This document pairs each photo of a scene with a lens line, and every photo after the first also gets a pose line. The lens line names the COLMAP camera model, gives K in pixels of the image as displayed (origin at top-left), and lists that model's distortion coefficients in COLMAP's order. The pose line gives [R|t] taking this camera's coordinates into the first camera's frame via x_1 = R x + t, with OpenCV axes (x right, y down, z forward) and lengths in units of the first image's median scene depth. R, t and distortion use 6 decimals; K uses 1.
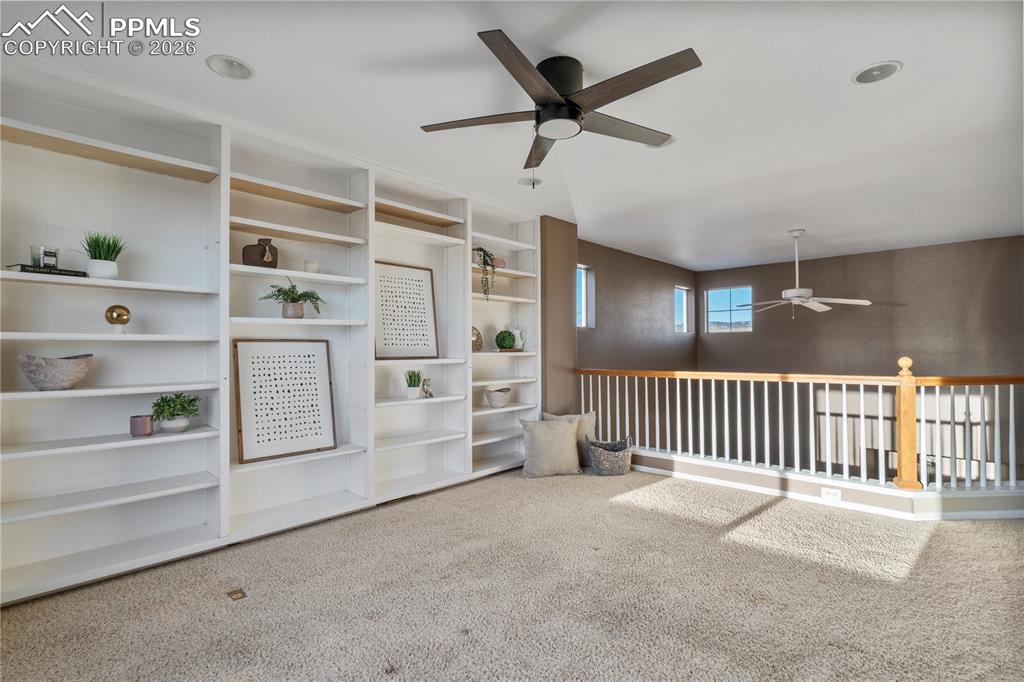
lens RADIAL K [[488.1, 0, 508.7], [0, 488.1, 340.9], [0, 0, 1]] dist [-0.000463, 0.000016]
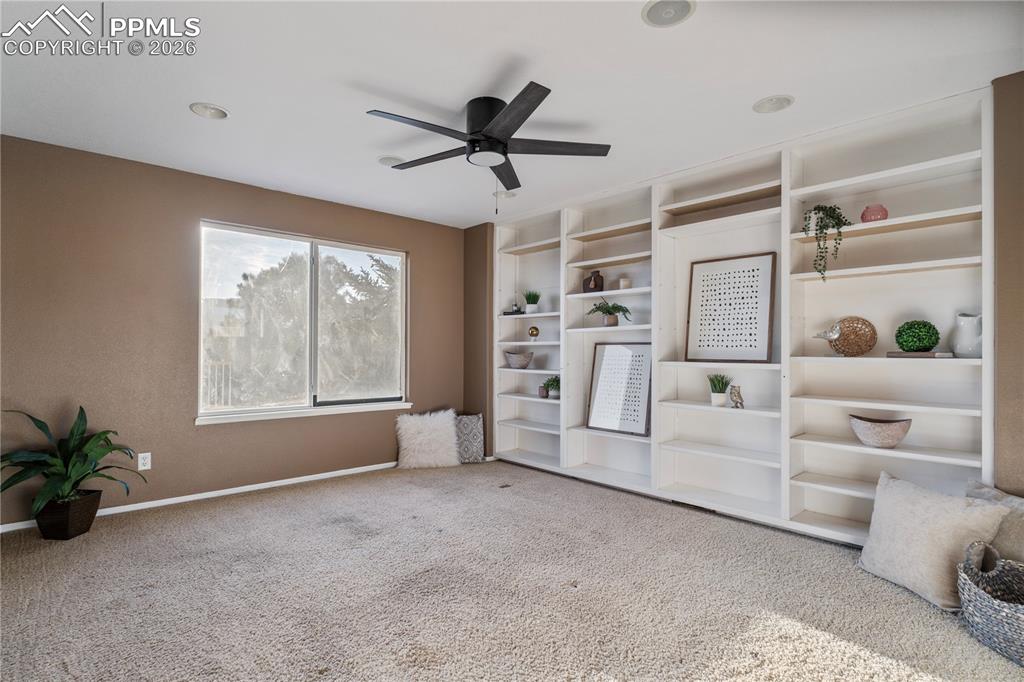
lens RADIAL K [[507.1, 0, 512.0], [0, 507.1, 341.0], [0, 0, 1]] dist [-0.001280, 0.000028]
pose [[-0.070530, -0.015627, -0.997387, 0.776403], [0.011208, 0.999802, -0.016457, 0.009757], [0.997447, -0.012339, -0.070341, 0.691496]]
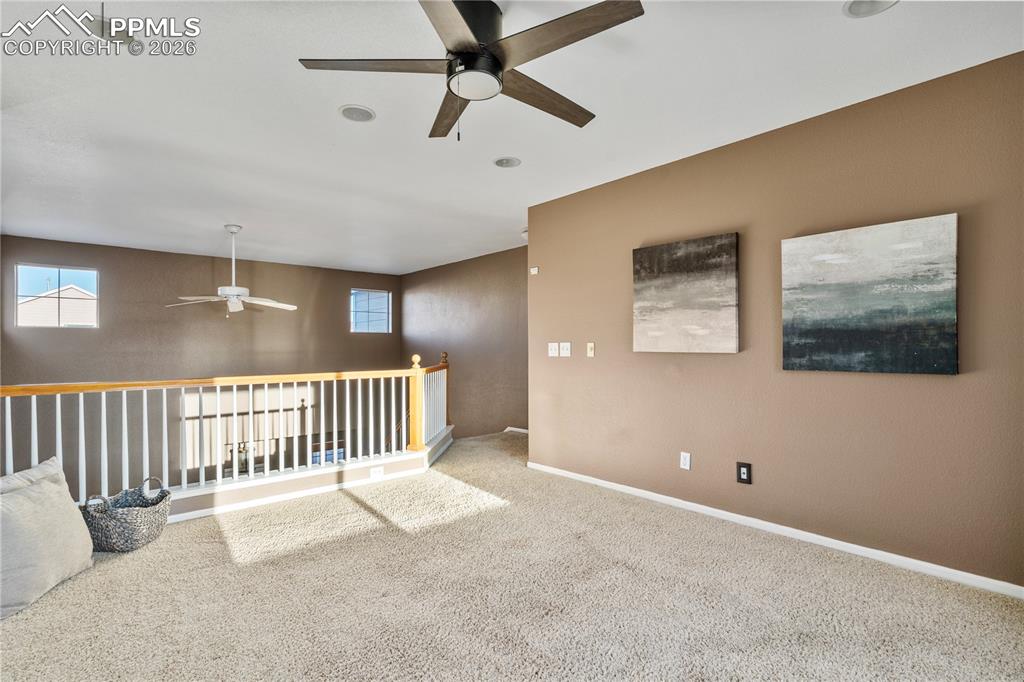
lens RADIAL K [[488.1, 0, 508.7], [0, 488.1, 340.9], [0, 0, 1]] dist [-0.000463, 0.000016]
pose [[0.099540, 0.018293, 0.994865, -0.441404], [-0.013647, 0.999762, -0.017018, 0.012667], [-0.994940, -0.011883, 0.099766, 0.522531]]
